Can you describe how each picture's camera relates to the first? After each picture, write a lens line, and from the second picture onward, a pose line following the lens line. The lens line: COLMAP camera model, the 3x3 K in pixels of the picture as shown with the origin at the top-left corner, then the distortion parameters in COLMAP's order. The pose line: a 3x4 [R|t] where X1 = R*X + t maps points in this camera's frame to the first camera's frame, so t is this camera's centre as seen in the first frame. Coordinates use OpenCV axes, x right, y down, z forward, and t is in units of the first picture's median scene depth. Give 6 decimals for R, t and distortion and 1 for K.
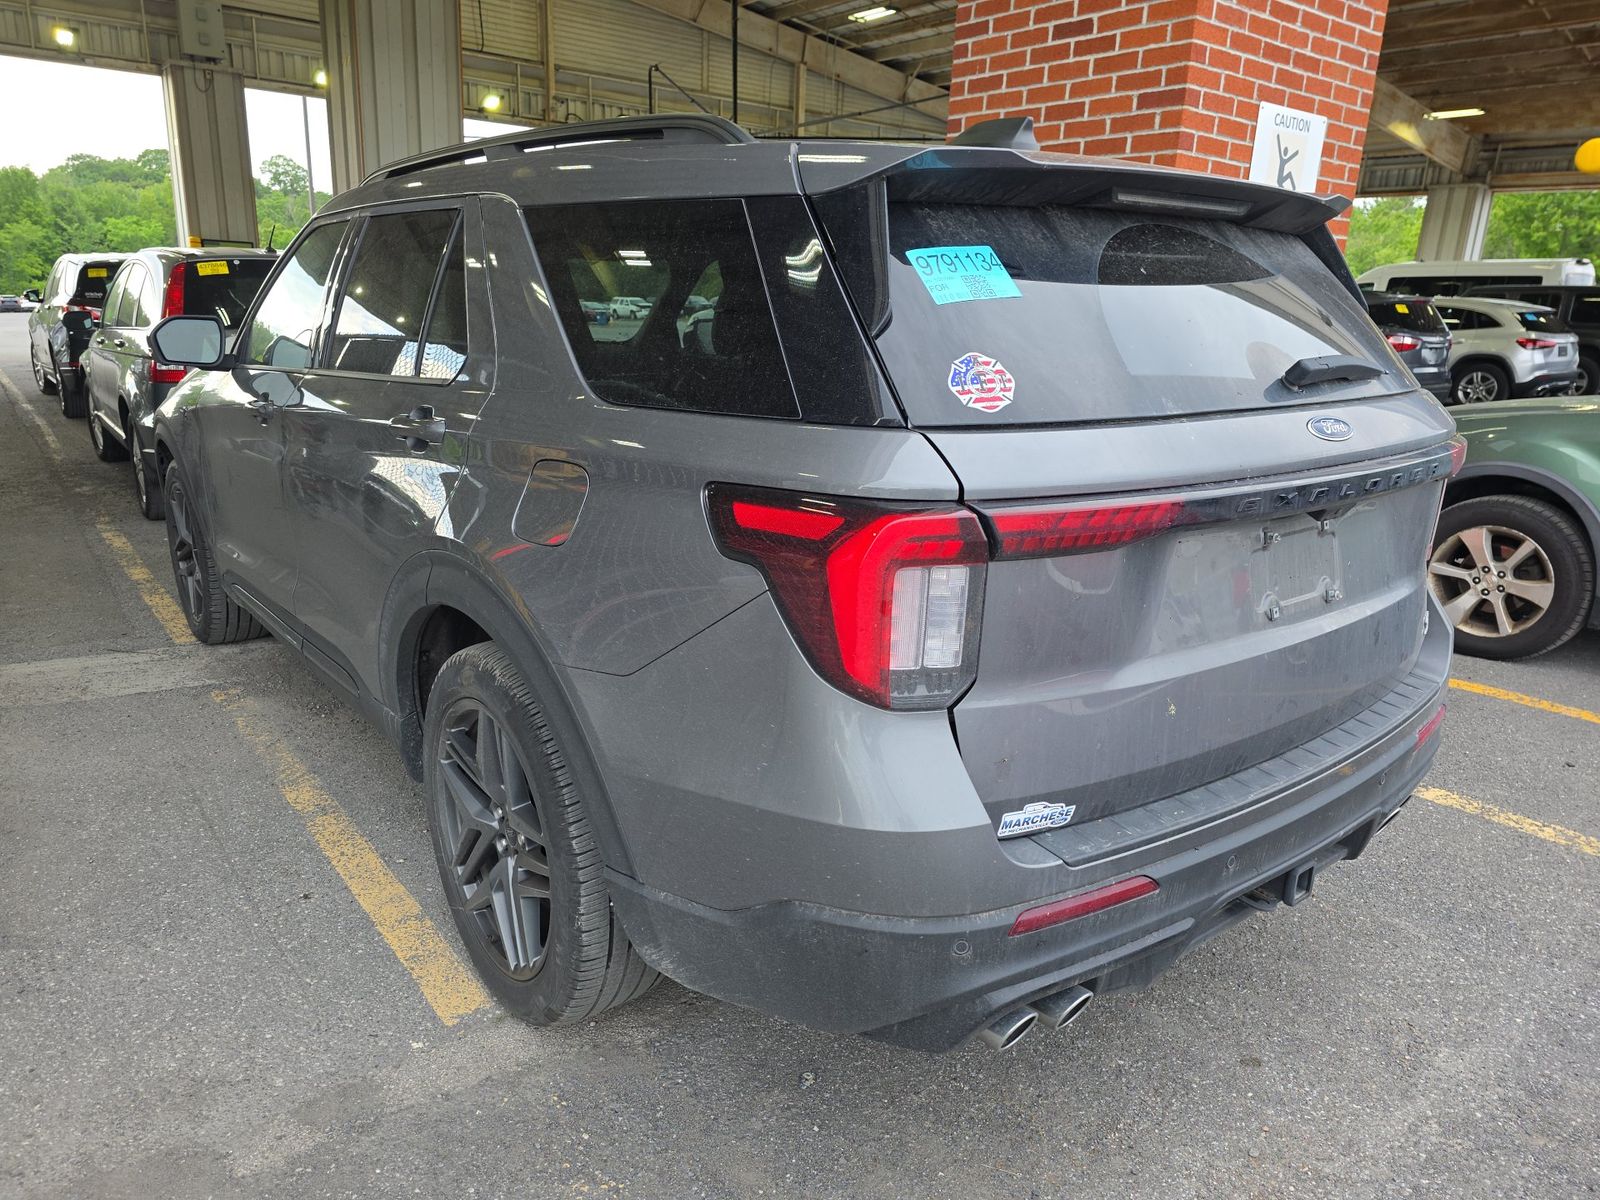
lens RADIAL K [[1059.6, 0, 777.1], [0, 1059.6, 600.5], [0, 0, 1]] dist [0.043297, -0.035360]
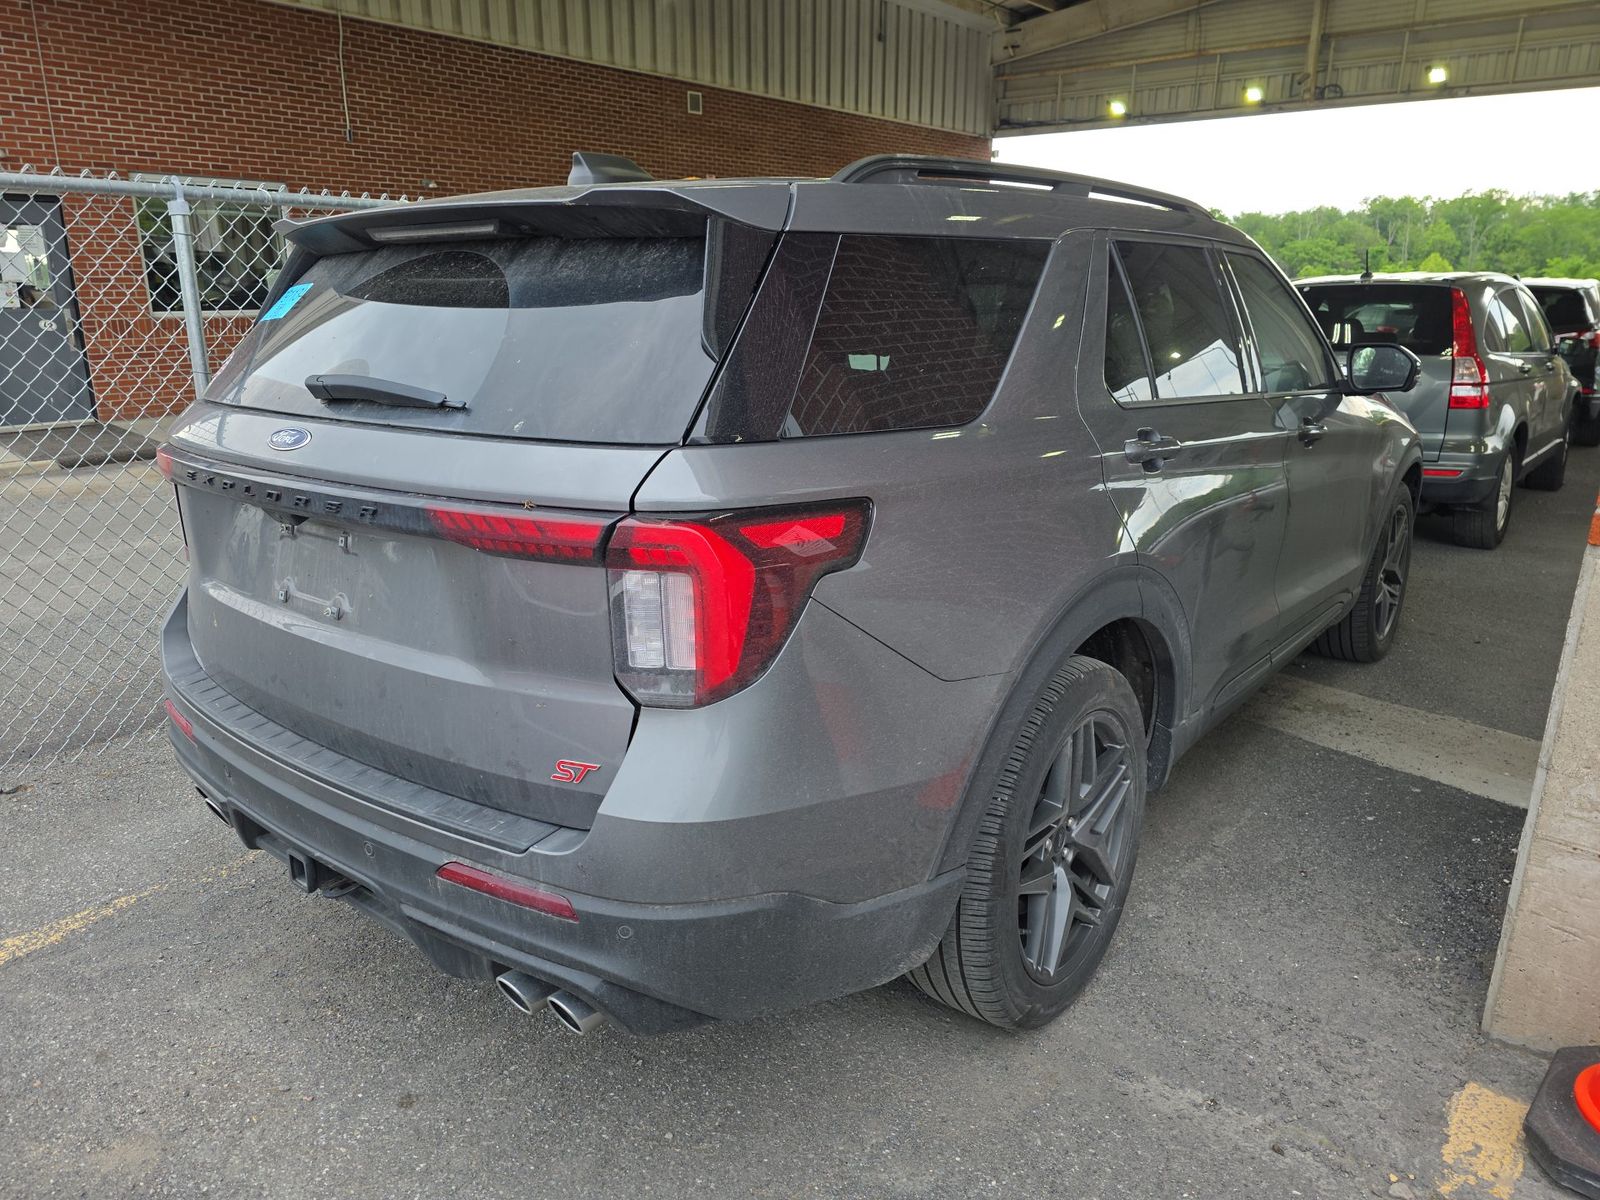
lens RADIAL K [[1073.6, 0, 795.7], [0, 1073.6, 572.3], [0, 0, 1]] dist [0.040942, -0.037006]
pose [[0.247579, 0.214146, -0.944905, 0.775057], [-0.261153, 0.953921, 0.147763, -0.148646], [0.933008, 0.210182, 0.292095, 0.540783]]
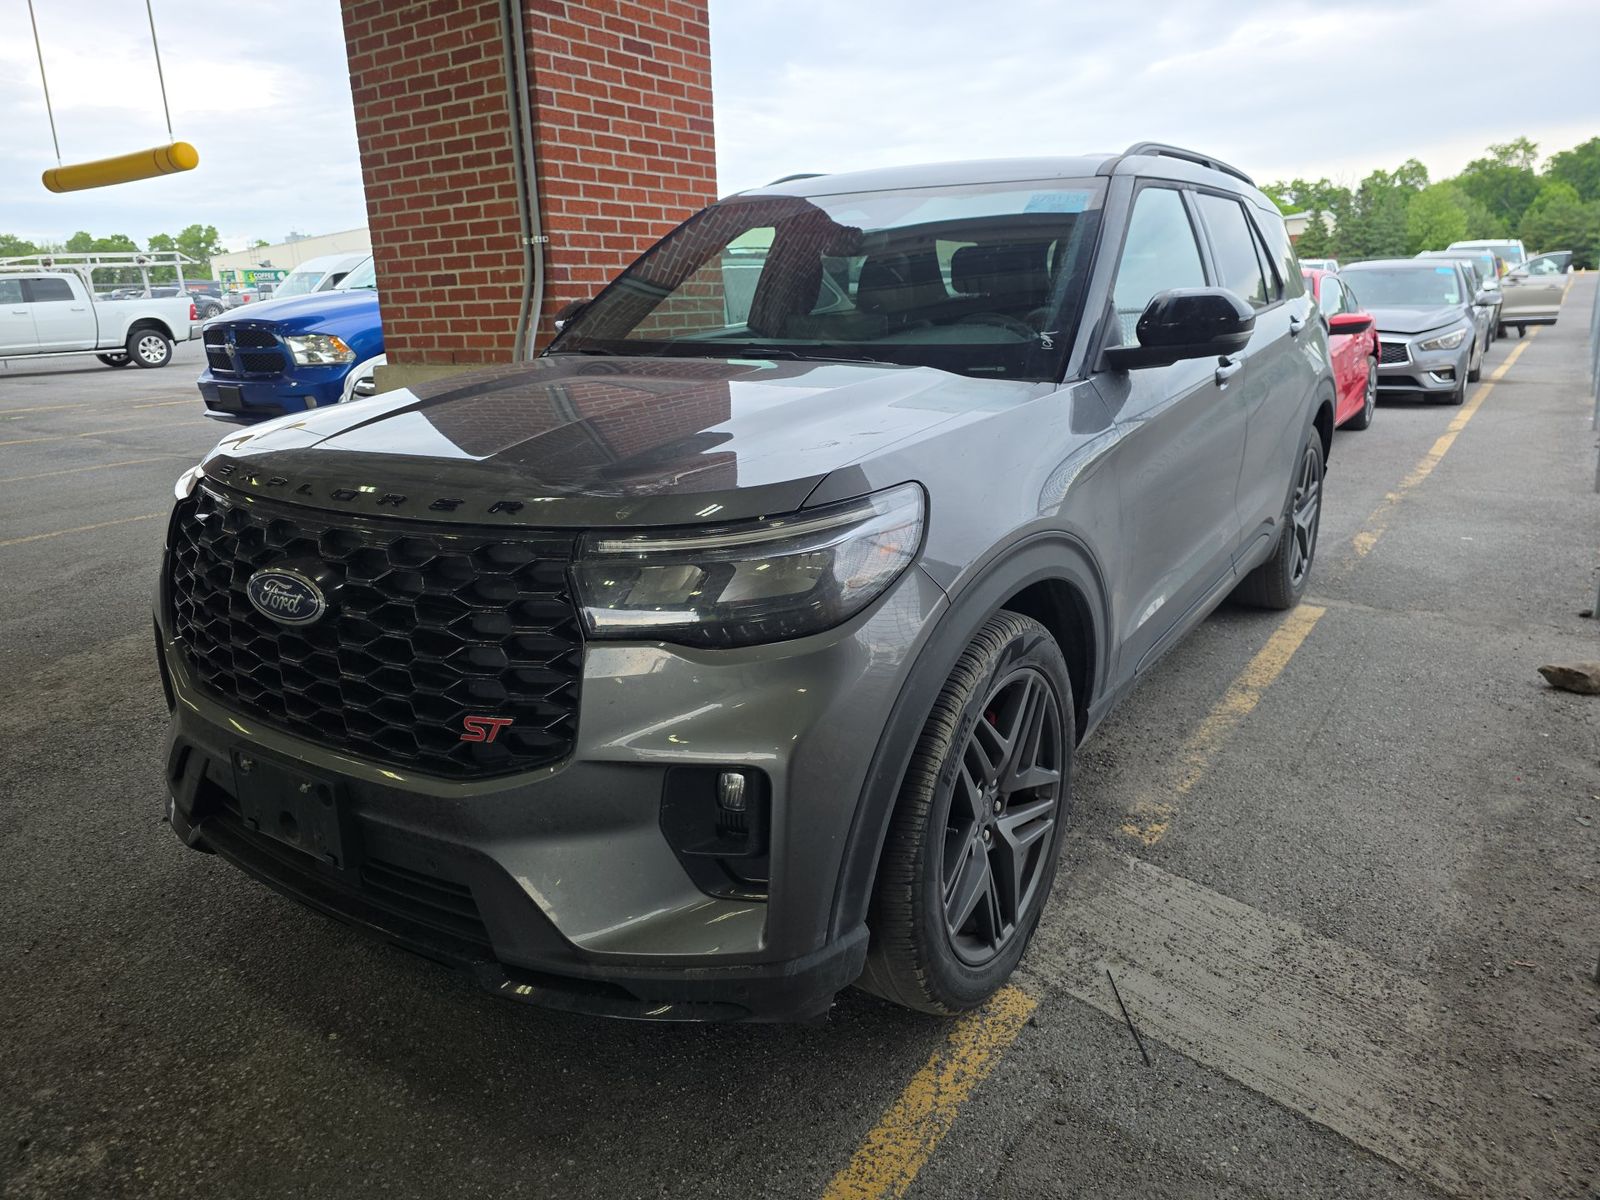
lens RADIAL K [[1064.5, 0, 811.3], [0, 1064.5, 591.6], [0, 0, 1]] dist [0.037993, -0.032935]
pose [[-0.307427, -0.272155, 0.911823, -1.108374], [0.287136, 0.887031, 0.361565, -0.389492], [-0.907216, 0.372972, -0.194552, 1.353455]]
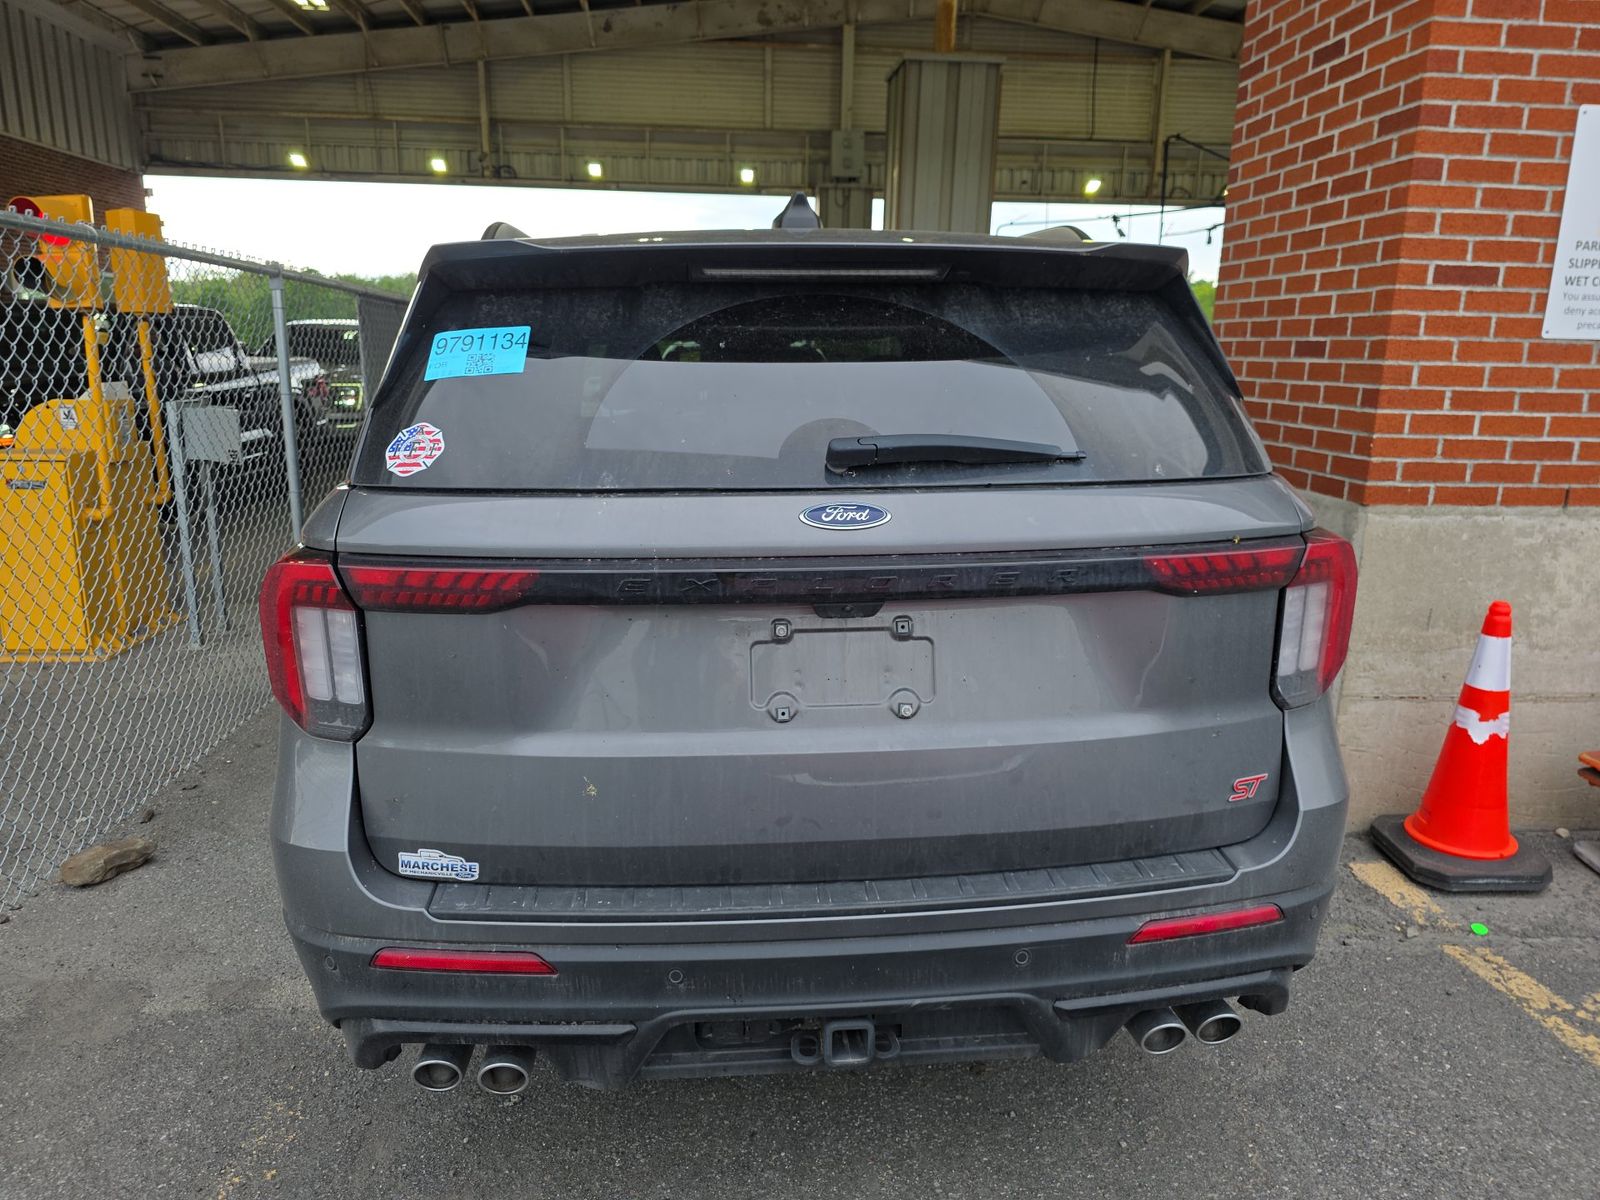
lens RADIAL K [[1064.5, 0, 811.3], [0, 1064.5, 591.6], [0, 0, 1]] dist [0.037993, -0.032935]
pose [[0.842113, 0.092705, -0.531274, 0.445136], [-0.131753, 0.990629, -0.035978, -0.029058], [0.522960, 0.100294, 0.846436, 0.115333]]
